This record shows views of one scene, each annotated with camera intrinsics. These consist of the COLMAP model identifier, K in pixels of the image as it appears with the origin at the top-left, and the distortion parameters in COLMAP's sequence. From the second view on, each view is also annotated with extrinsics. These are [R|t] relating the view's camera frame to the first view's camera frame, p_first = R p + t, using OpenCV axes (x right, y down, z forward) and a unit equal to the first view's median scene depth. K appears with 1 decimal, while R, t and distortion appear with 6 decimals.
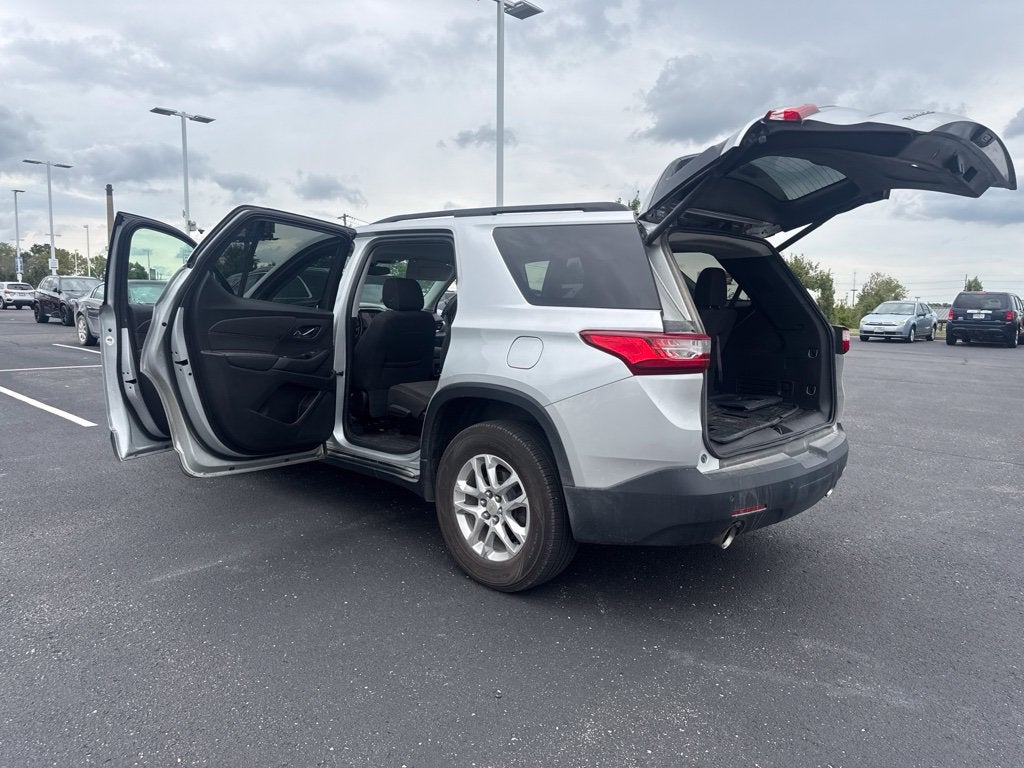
lens RADIAL K [[737.6, 0, 531.4], [0, 737.6, 394.8], [0, 0, 1]] dist [0.027884, -0.026667]
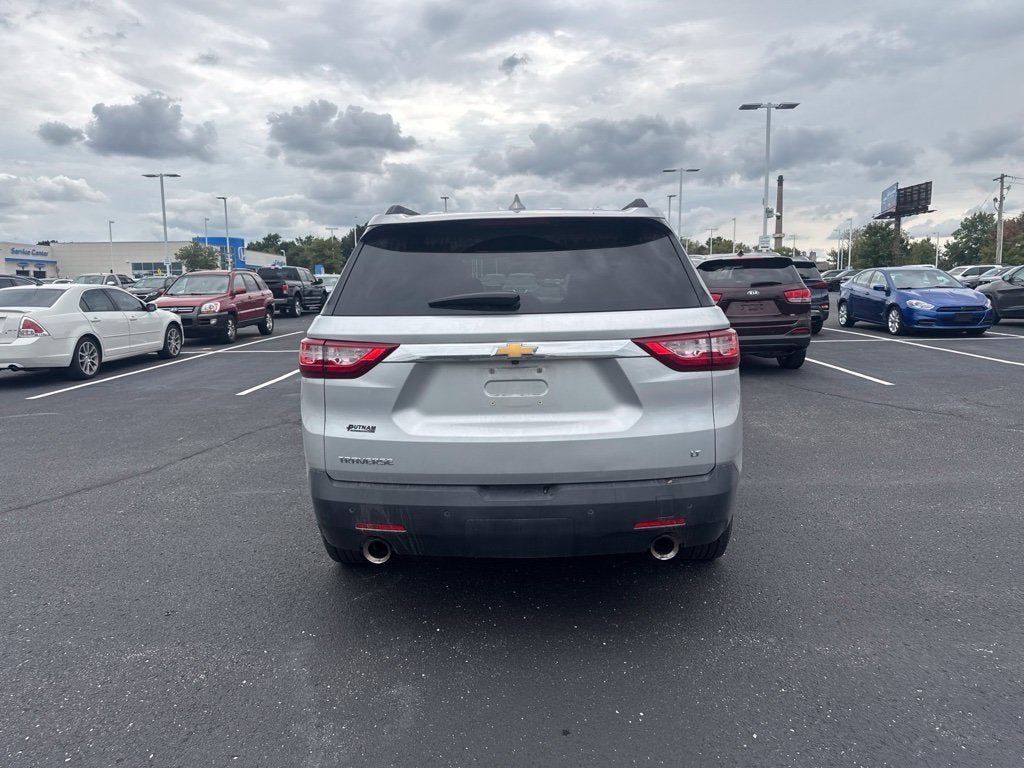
lens RADIAL K [[737.6, 0, 519.3], [0, 737.6, 401.9], [0, 0, 1]] dist [0.027884, -0.026667]
pose [[0.660604, 0.090541, -0.745255, 0.108526], [-0.064604, 0.995874, 0.063723, -0.007362], [0.747950, 0.006051, 0.663728, 0.050427]]
